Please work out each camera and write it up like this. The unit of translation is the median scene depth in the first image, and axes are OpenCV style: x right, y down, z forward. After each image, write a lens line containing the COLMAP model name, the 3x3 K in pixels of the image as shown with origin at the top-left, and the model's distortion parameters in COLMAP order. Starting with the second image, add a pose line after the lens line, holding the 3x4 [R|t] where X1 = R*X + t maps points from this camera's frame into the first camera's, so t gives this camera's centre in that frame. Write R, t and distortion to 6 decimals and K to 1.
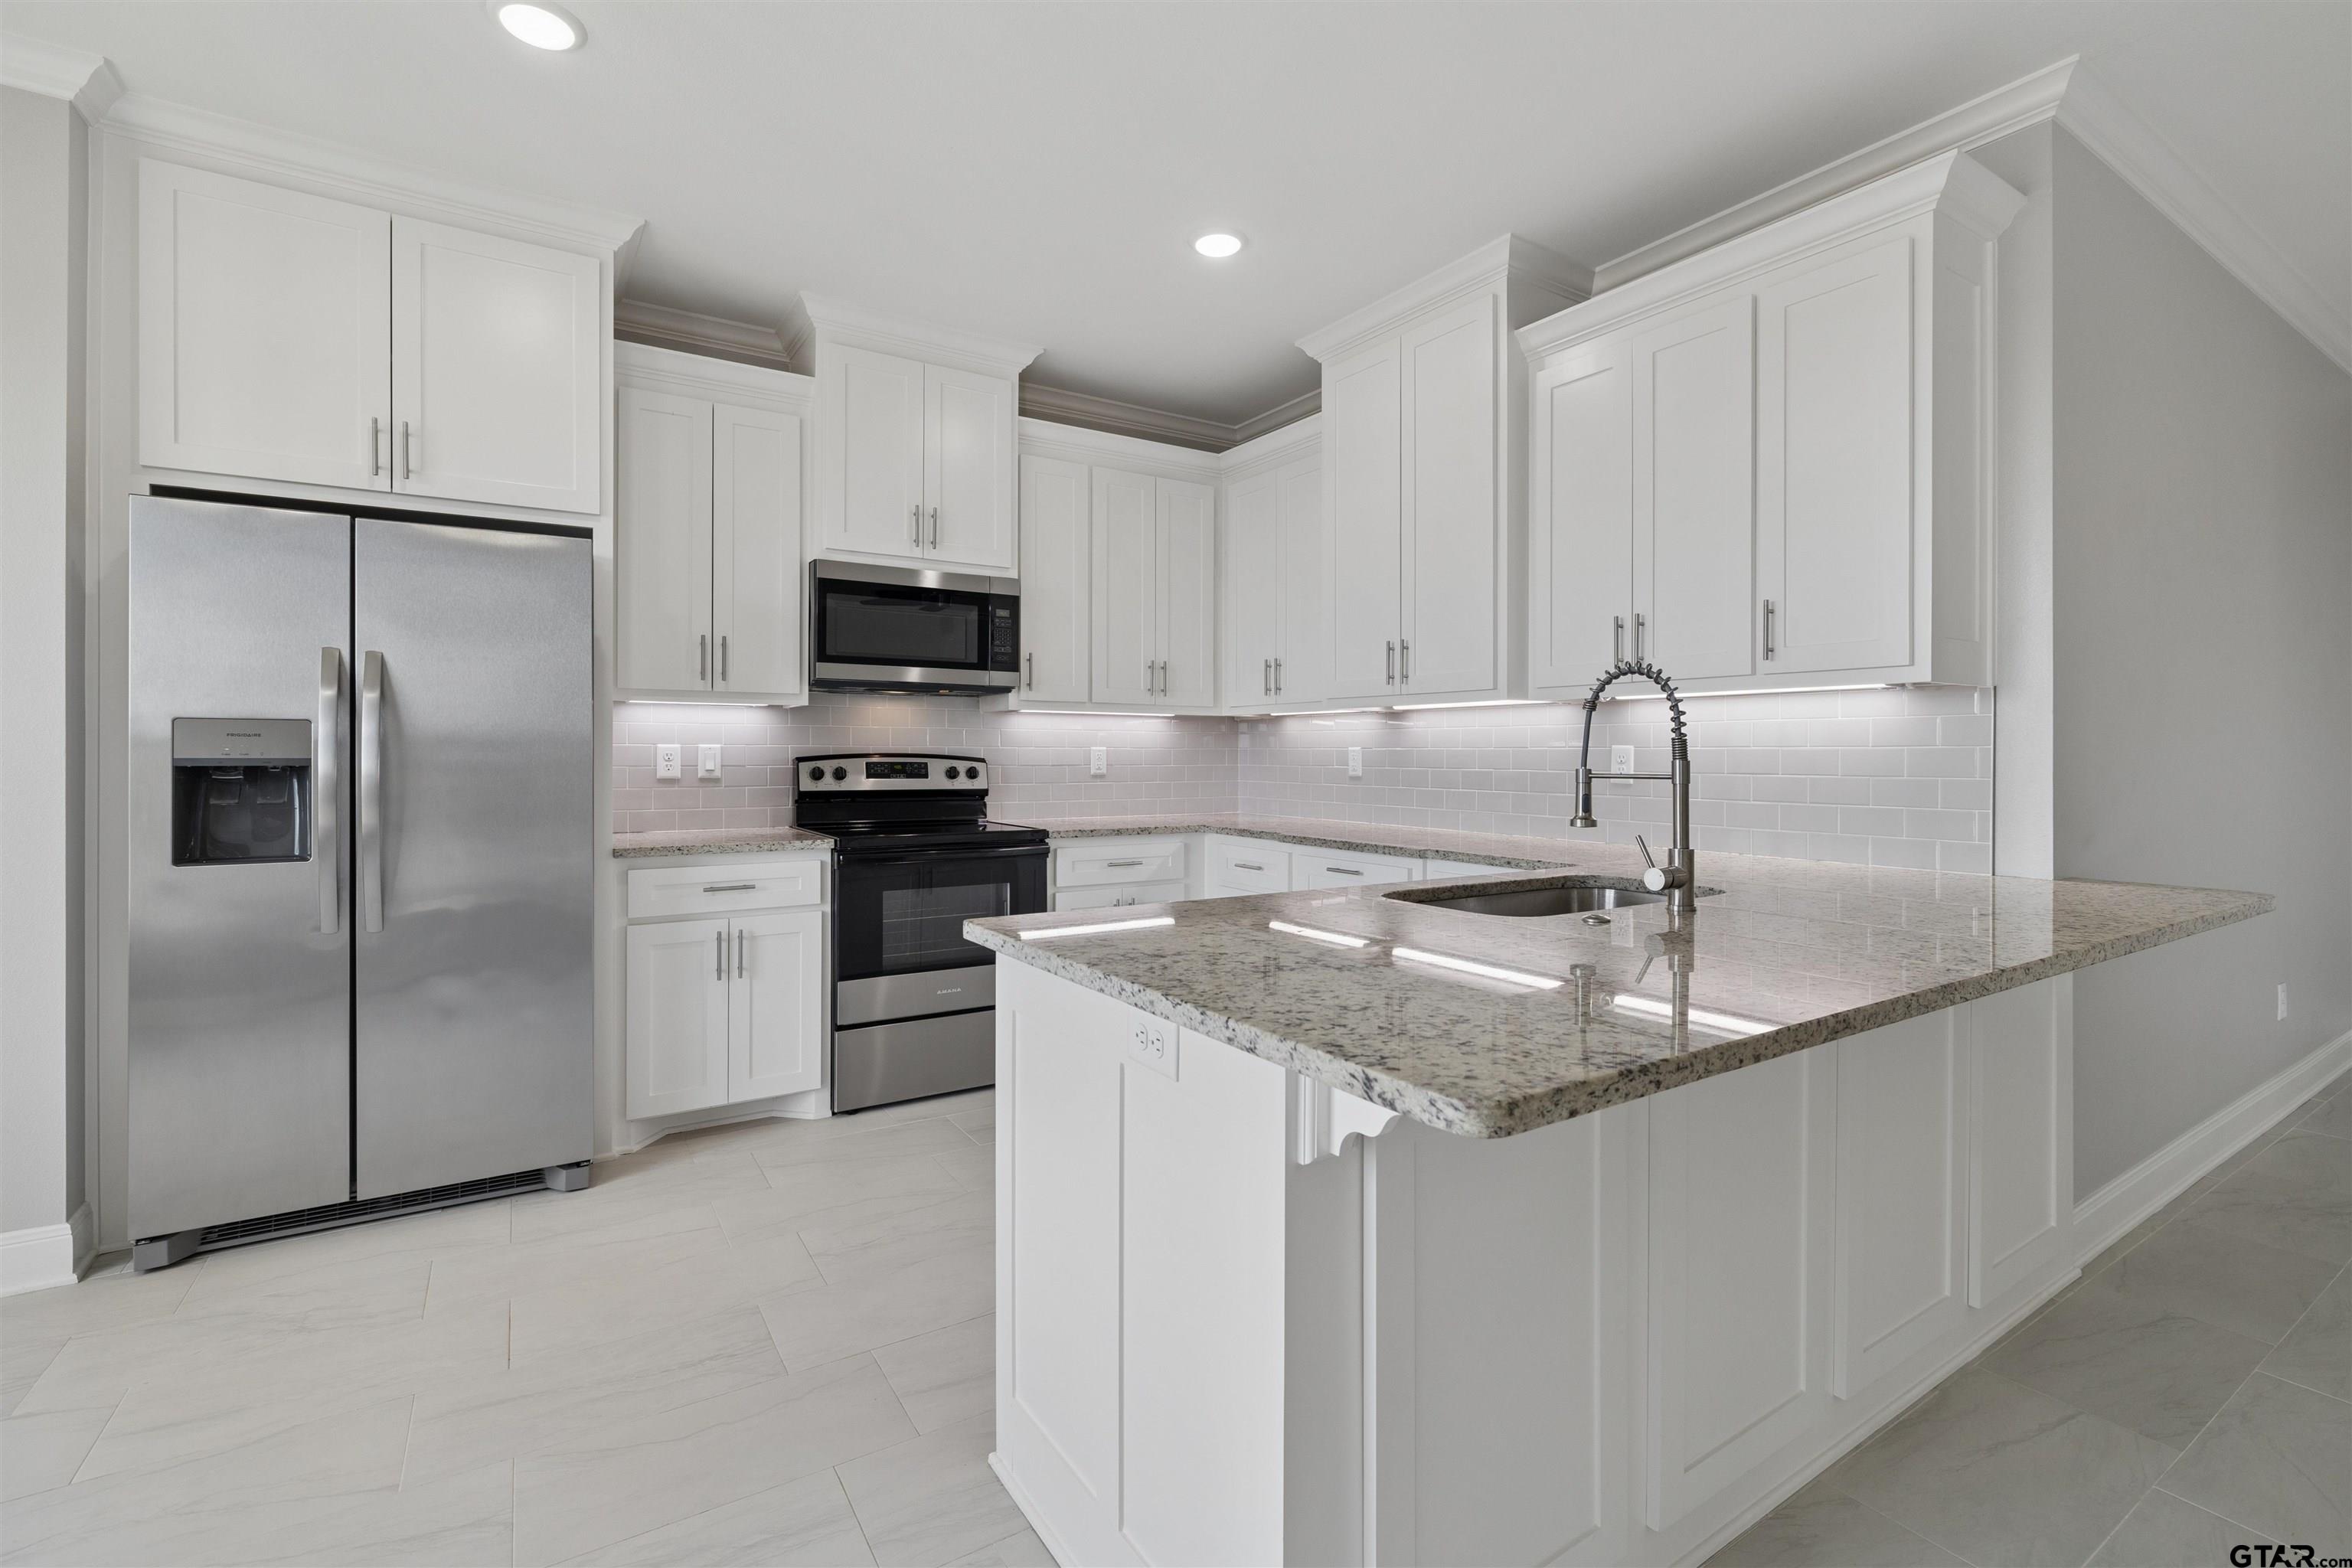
lens RADIAL K [[1054.4, 0, 1169.5], [0, 1054.4, 769.6], [0, 0, 1]] dist [0.003871, 0.000283]
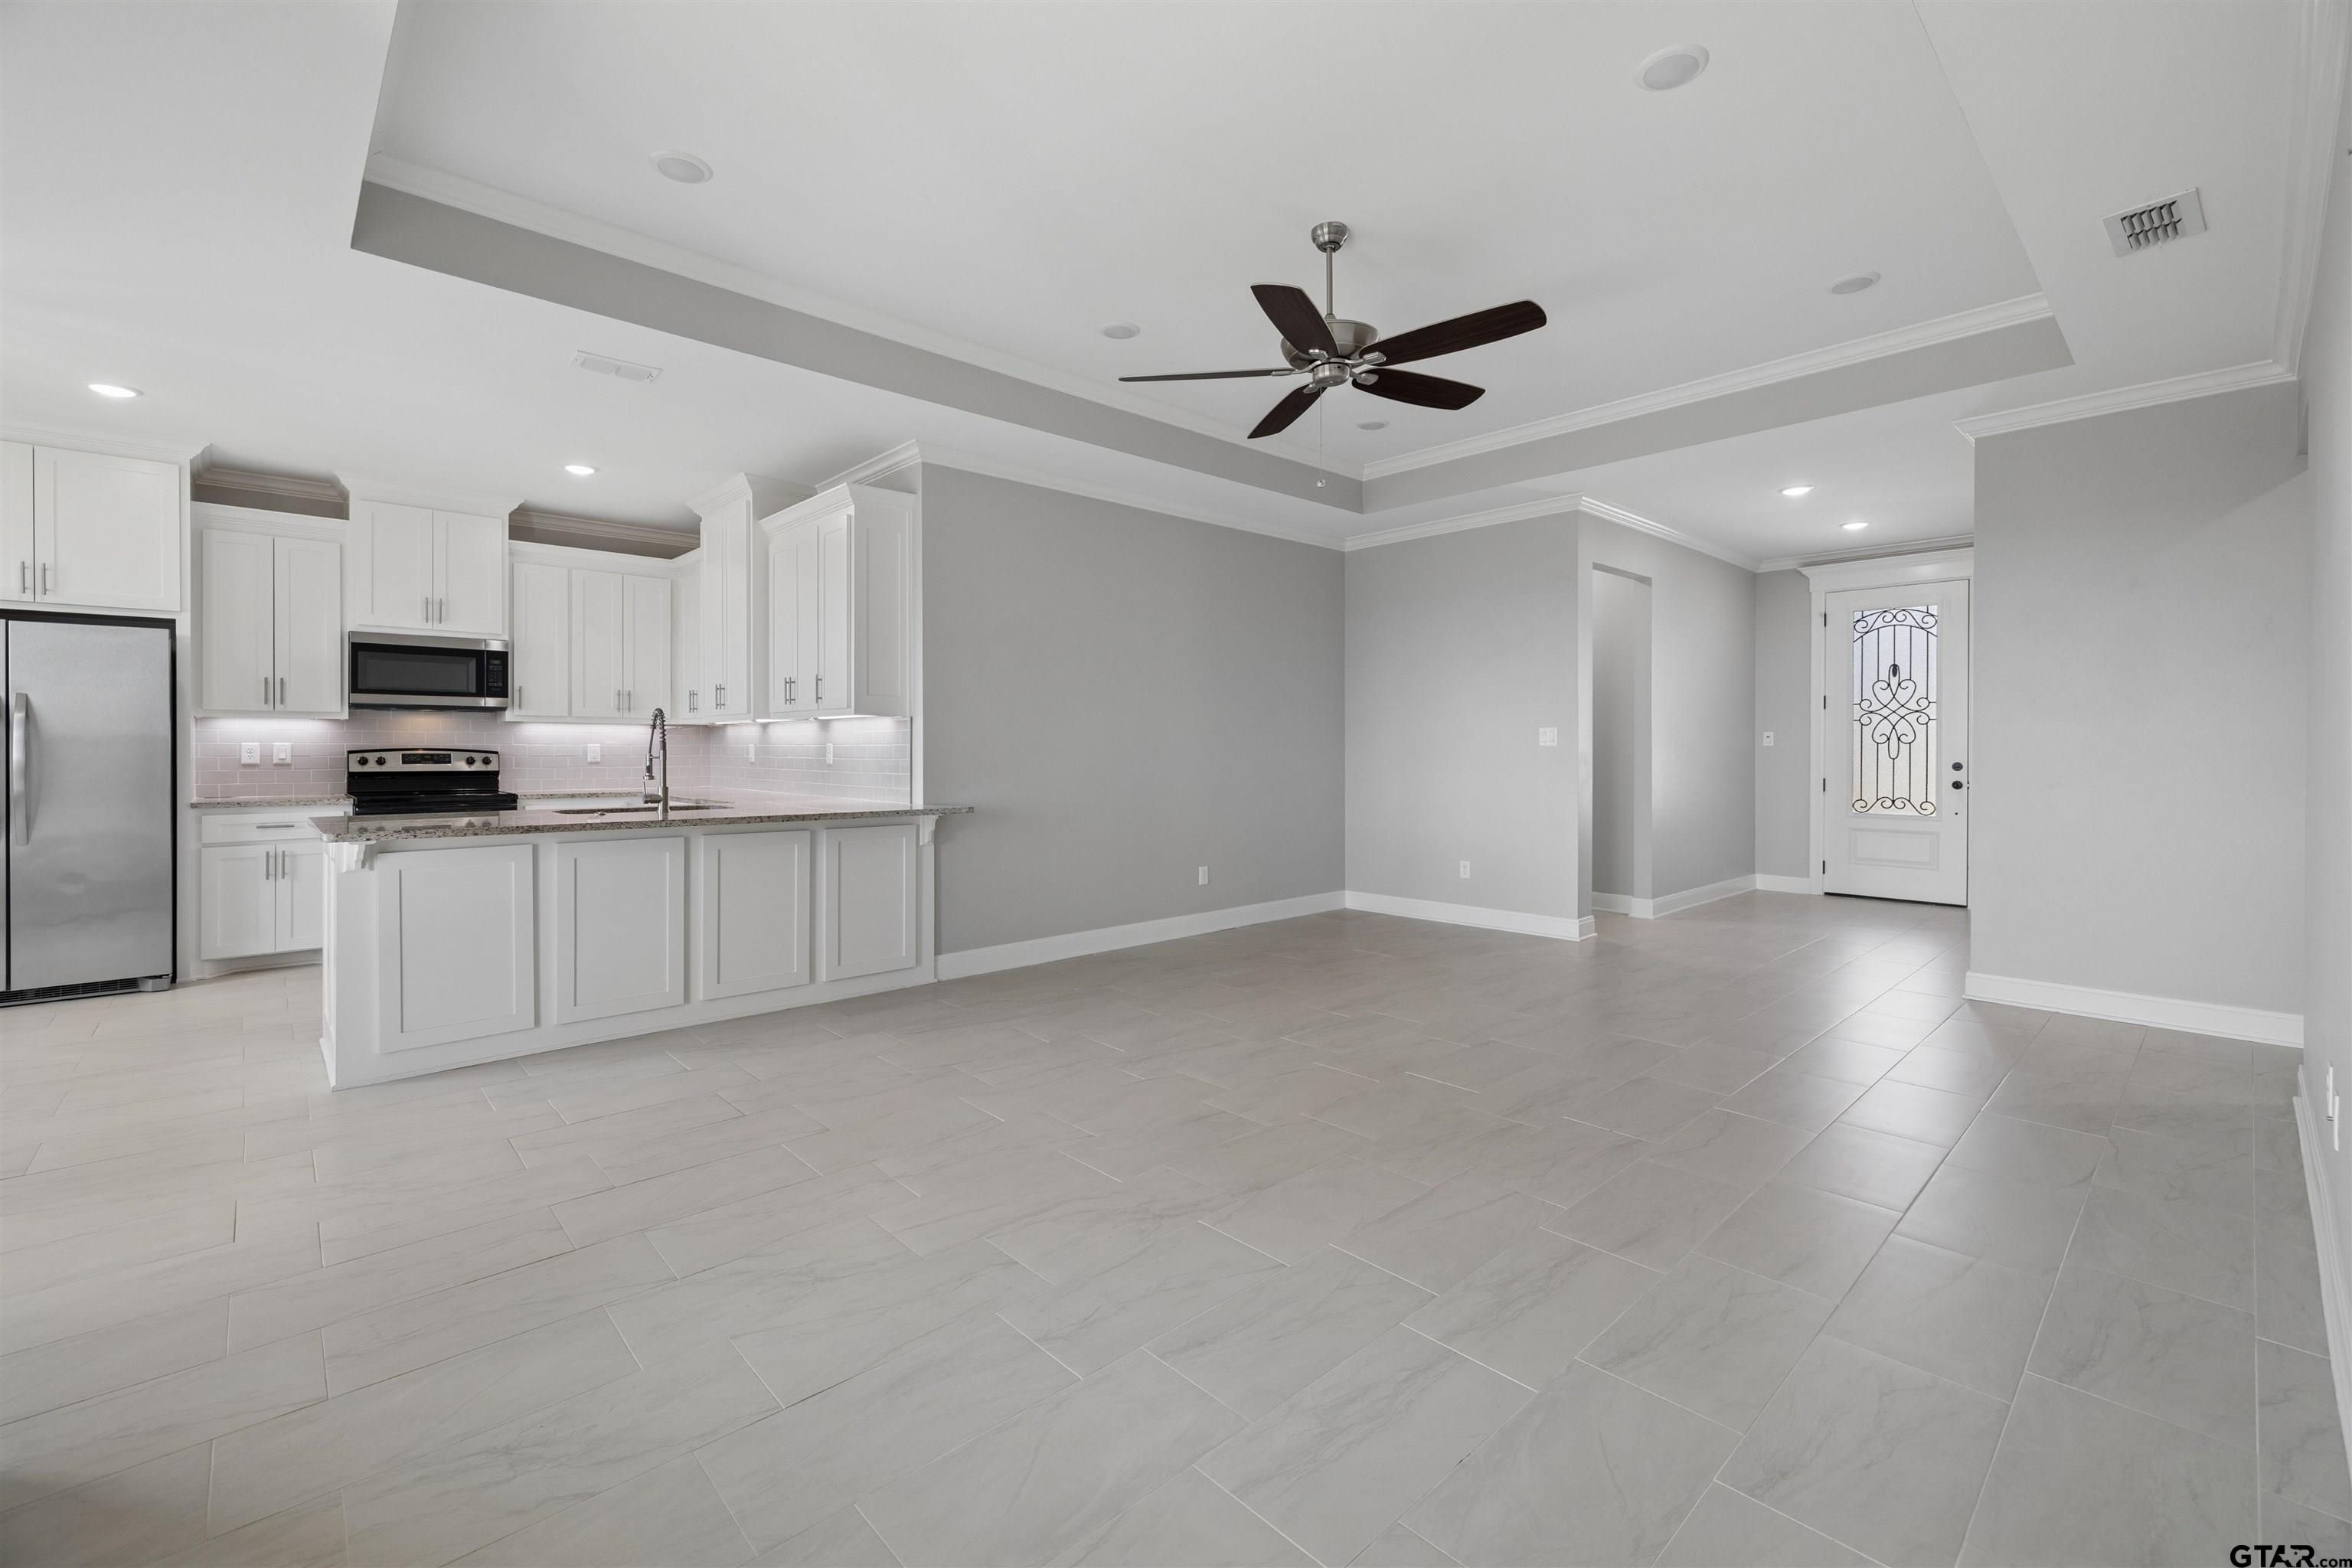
lens RADIAL K [[1007.5, 0, 1177.7], [0, 1007.5, 762.5], [0, 0, 1]] dist [0.008626, -0.001087]
pose [[0.983683, -0.004405, 0.179858, 0.642170], [0.005013, 0.999983, -0.002926, 0.017801], [-0.179842, 0.003780, 0.983688, -0.779231]]
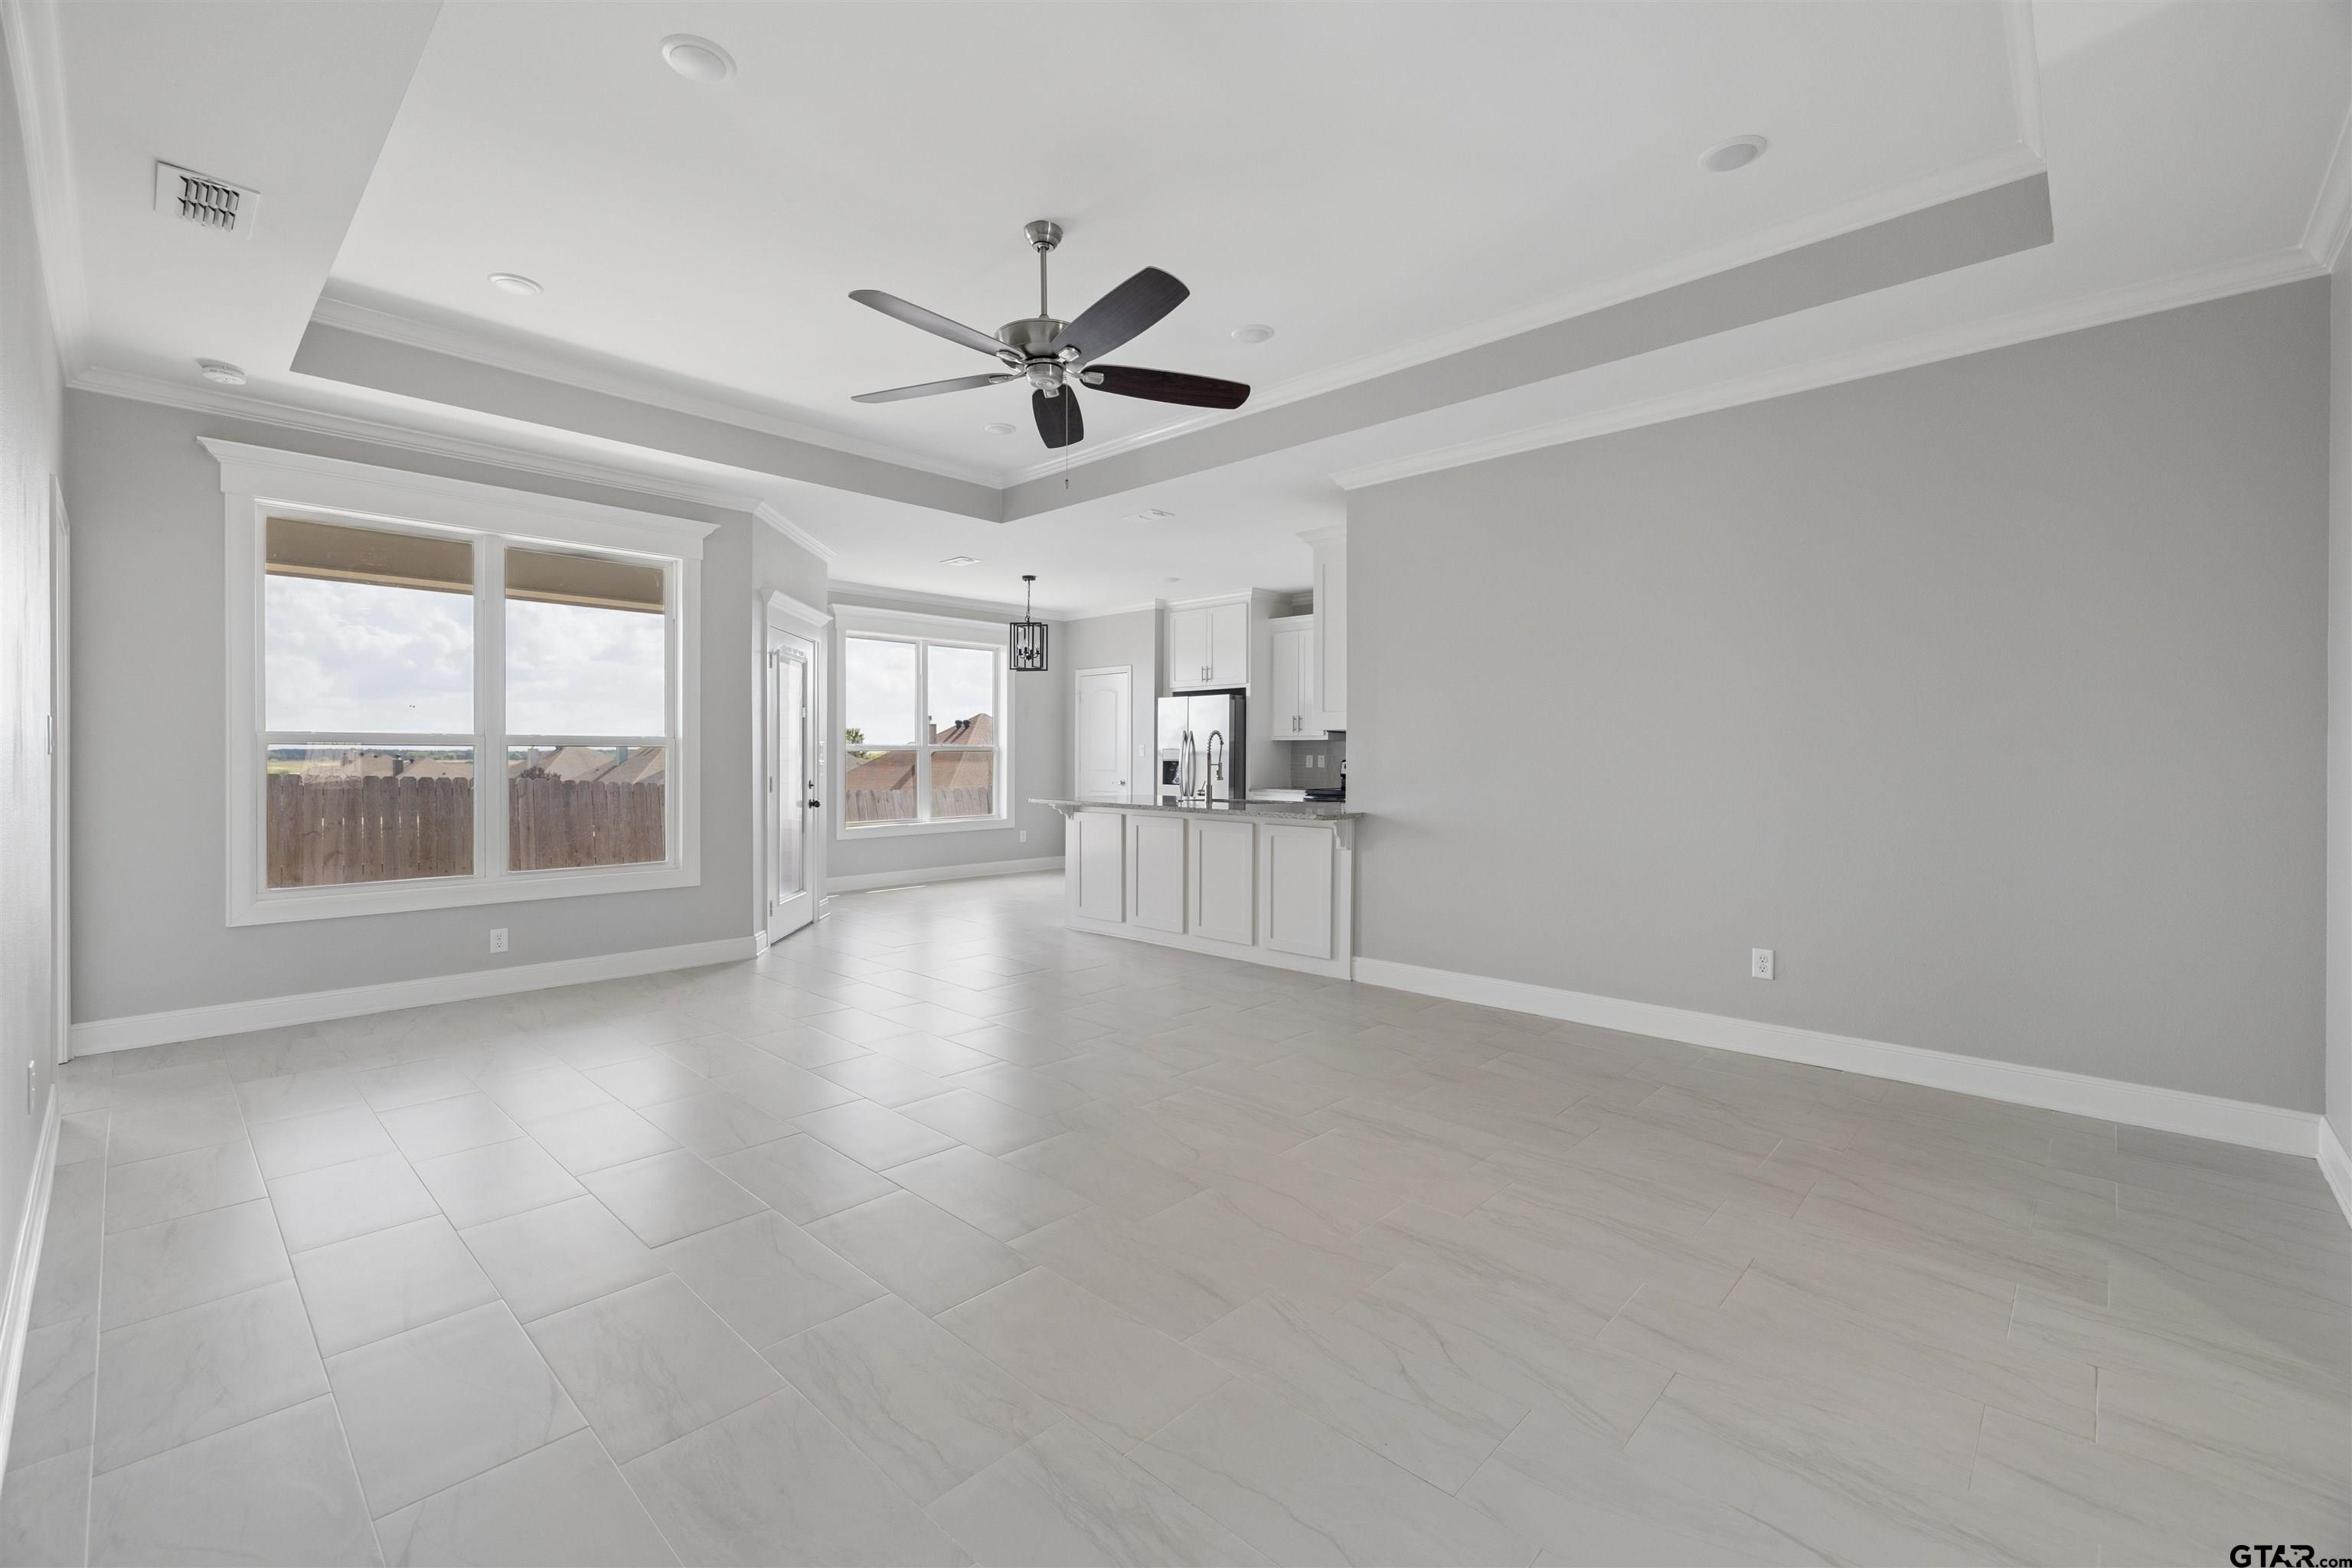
lens RADIAL K [[1007.5, 0, 1176.1], [0, 1007.5, 773.4], [0, 0, 1]] dist [0.008626, -0.001087]
pose [[0.229802, 0.015323, -0.973117, 1.961306], [-0.019525, 0.999747, 0.011132, 0.002231], [0.973042, 0.016442, 0.230043, 0.082468]]
